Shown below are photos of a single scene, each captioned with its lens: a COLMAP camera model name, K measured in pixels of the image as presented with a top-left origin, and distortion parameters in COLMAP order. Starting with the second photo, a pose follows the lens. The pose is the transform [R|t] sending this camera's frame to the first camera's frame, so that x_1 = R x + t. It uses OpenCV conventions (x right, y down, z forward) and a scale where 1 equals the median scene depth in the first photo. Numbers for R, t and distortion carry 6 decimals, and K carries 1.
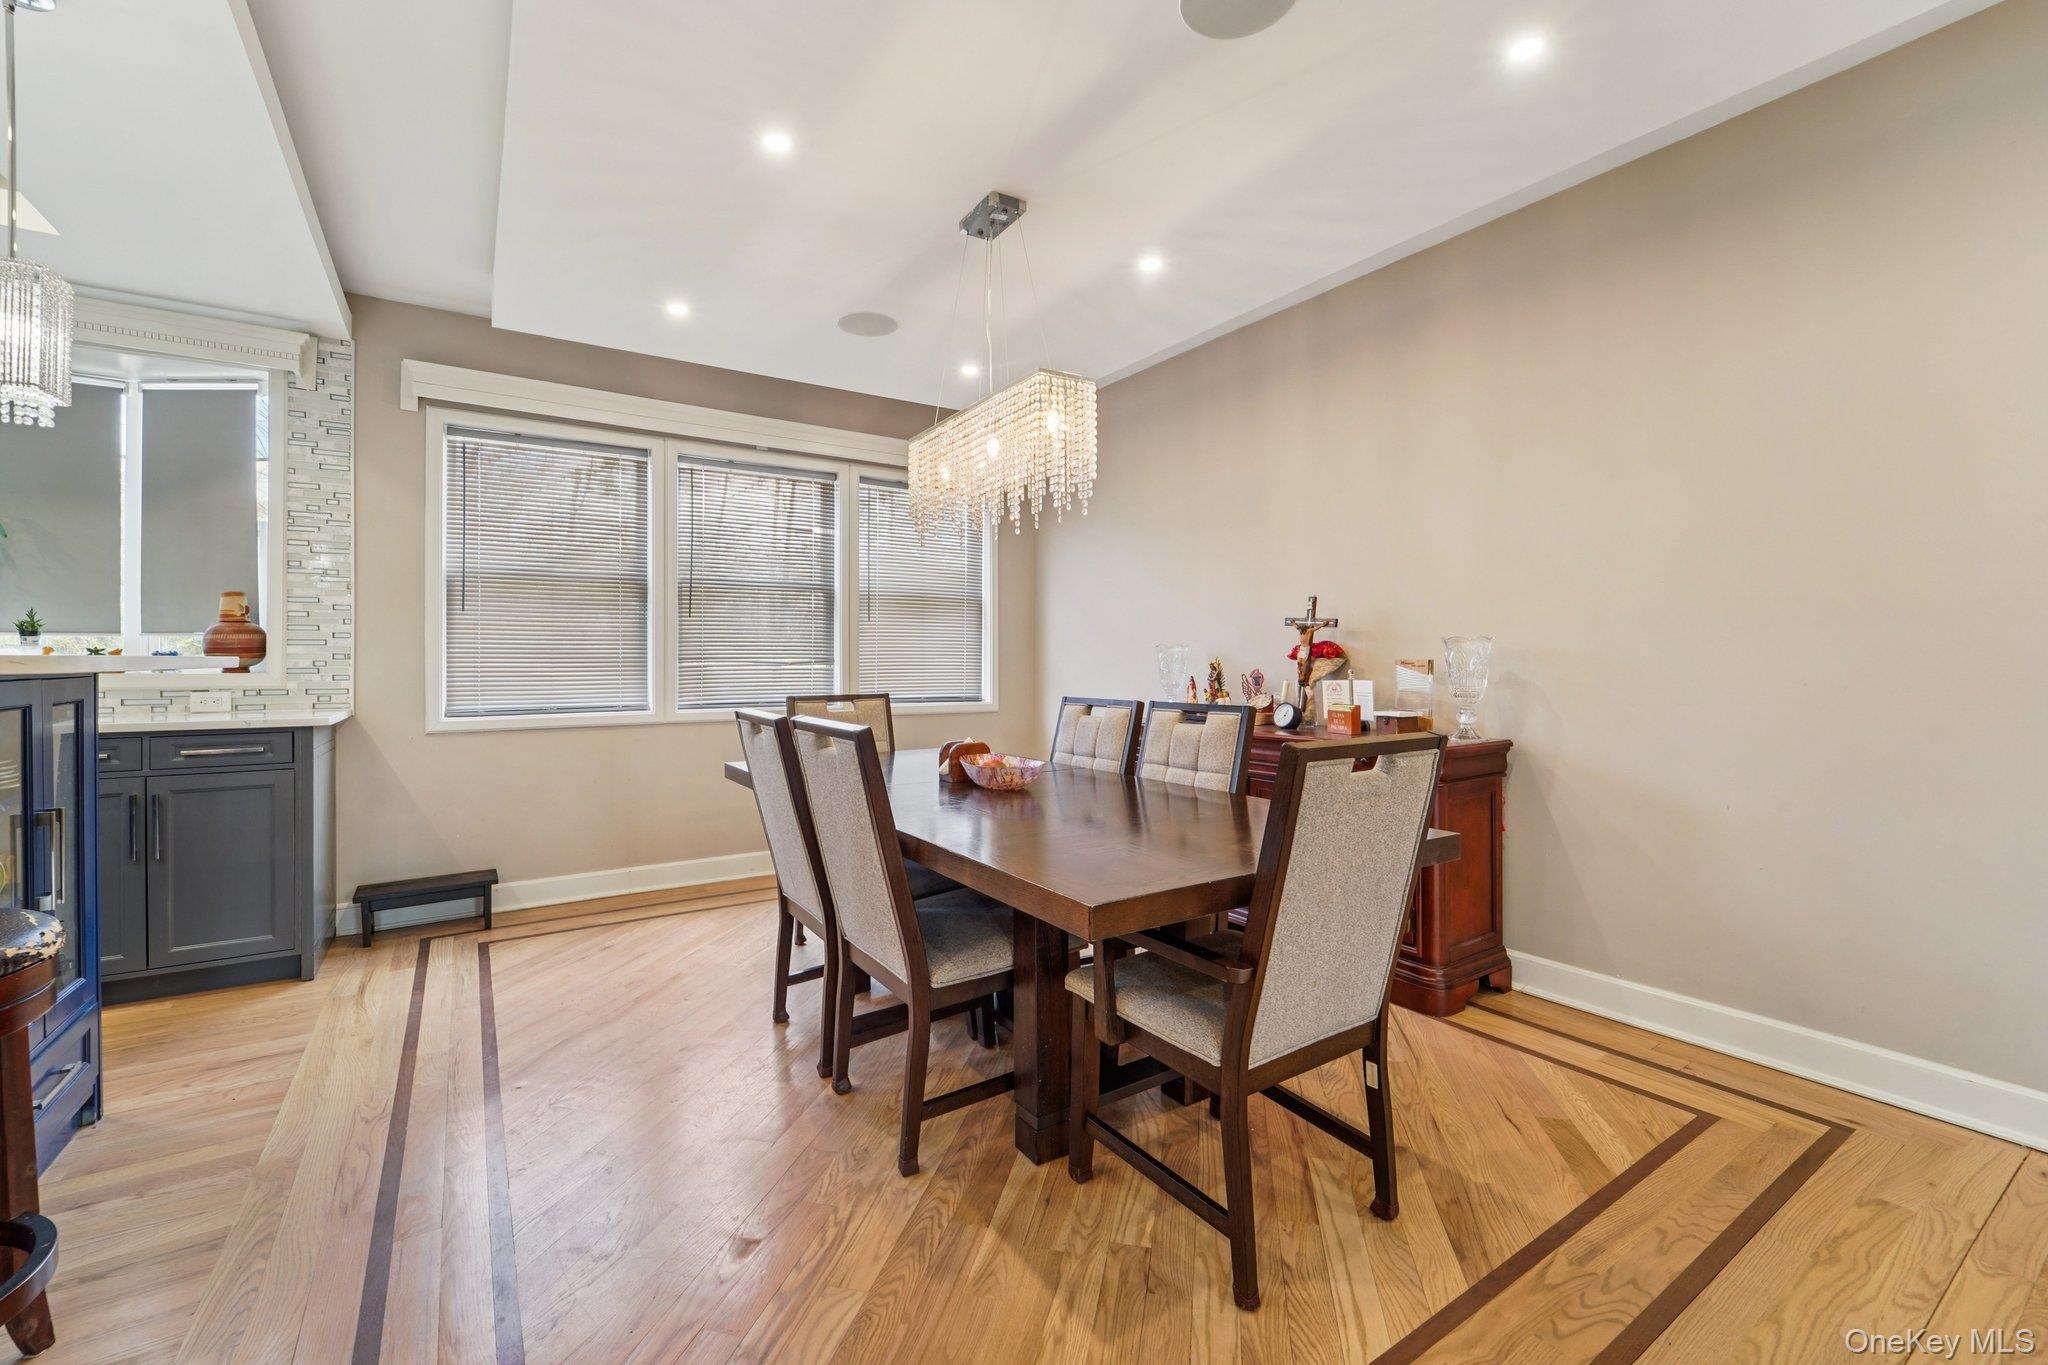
lens RADIAL K [[848.4, 0, 1017.2], [0, 848.4, 668.5], [0, 0, 1]] dist [-0.012501, -0.000719]
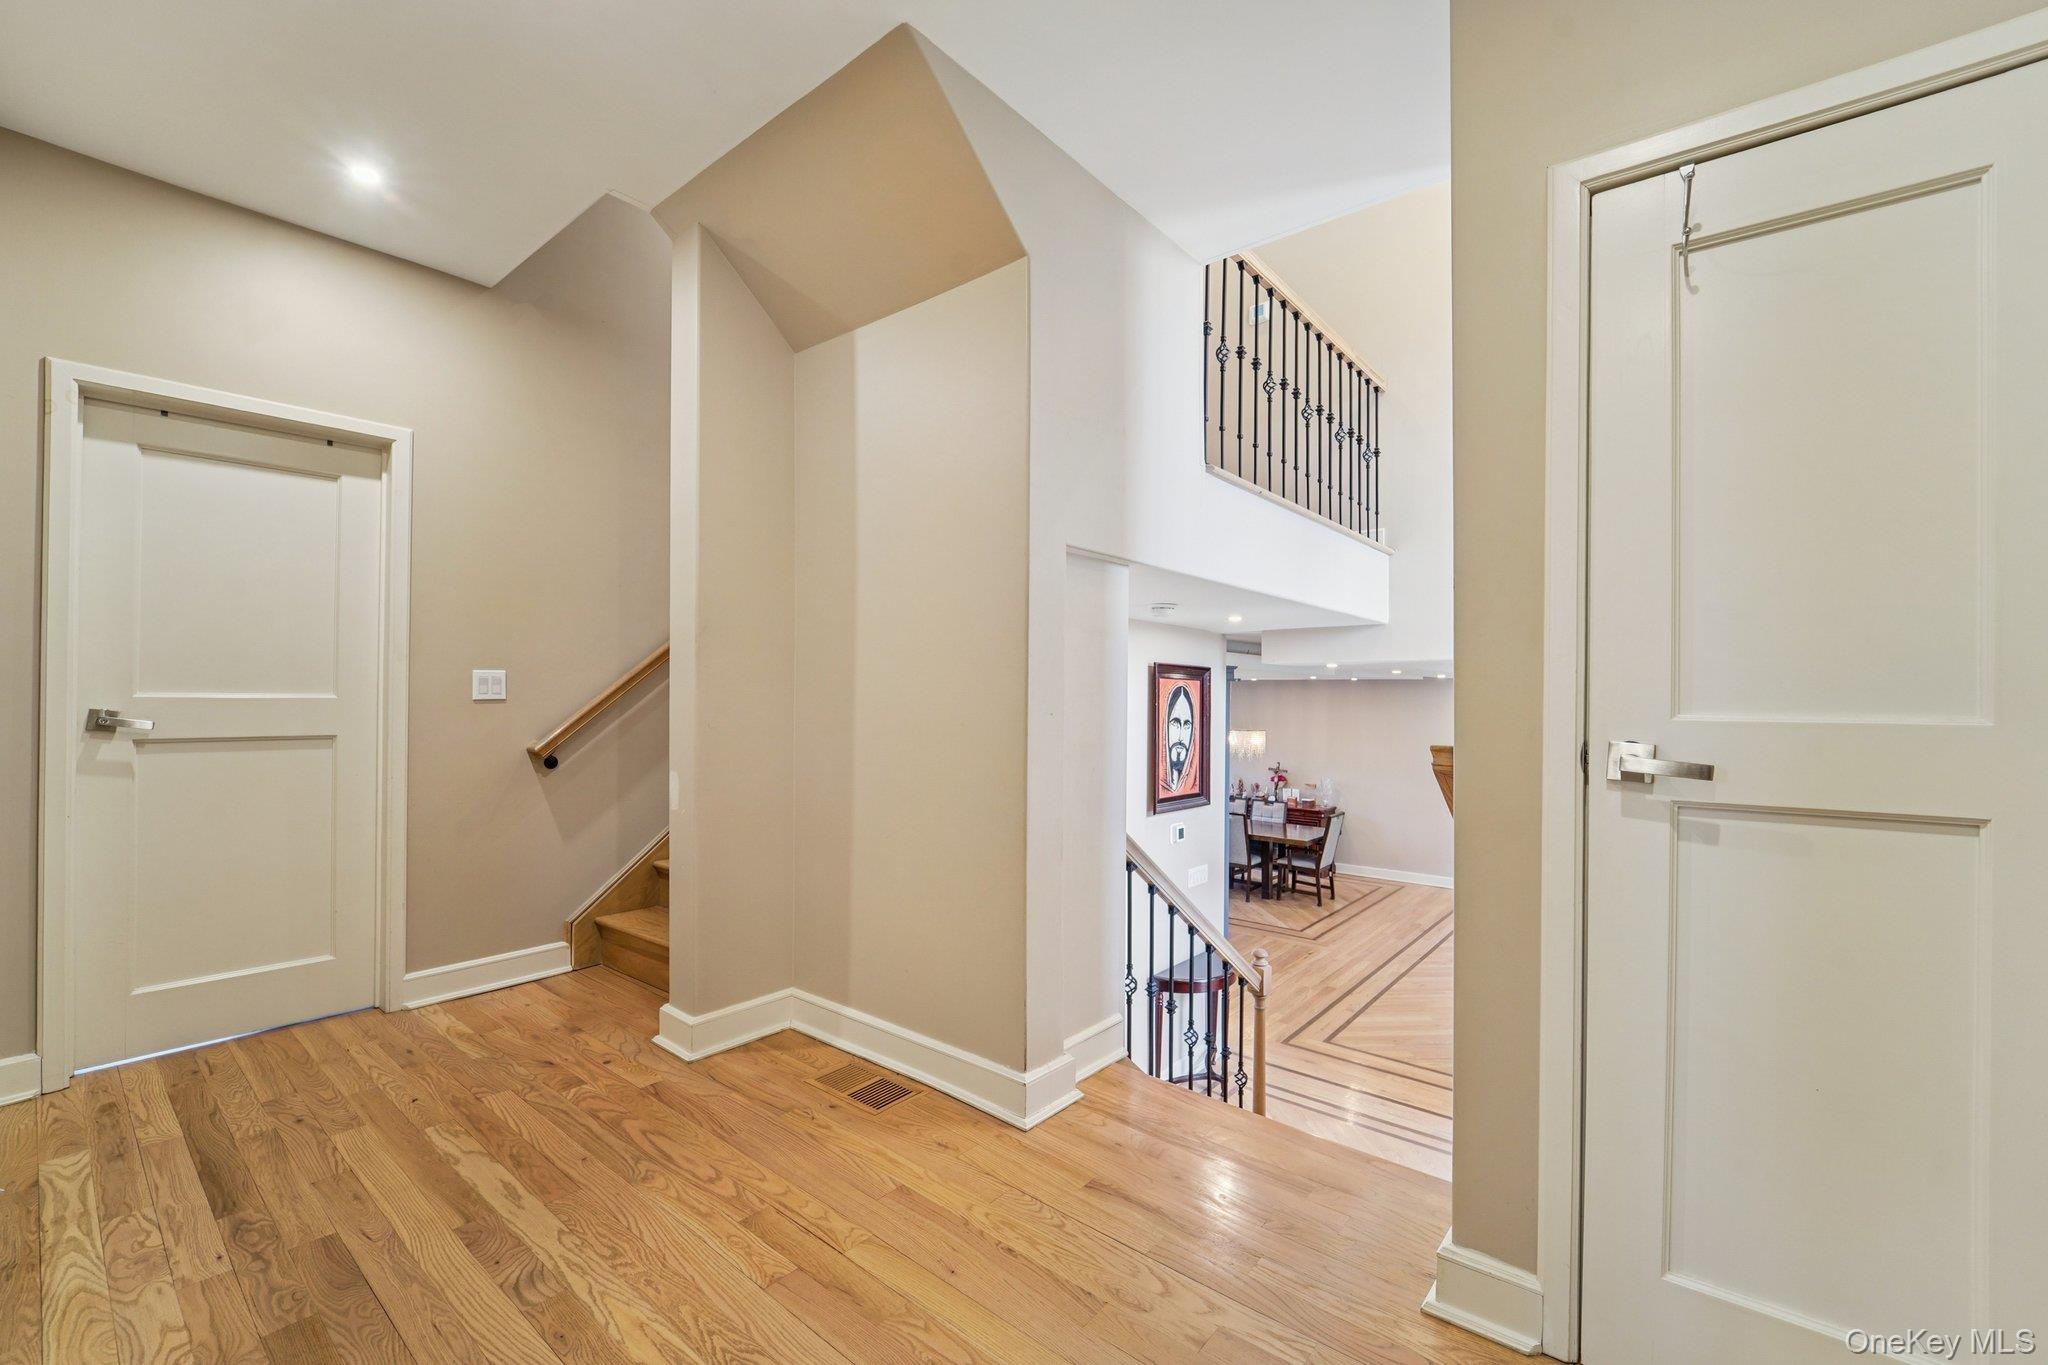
lens RADIAL K [[848.4, 0, 1028.4], [0, 848.4, 693.9], [0, 0, 1]] dist [-0.012501, -0.000719]
pose [[0.954185, 0.013944, 0.298891, -1.860570], [-0.010877, 0.999870, -0.011922, -0.357740], [-0.299019, 0.008125, 0.954213, -2.199013]]
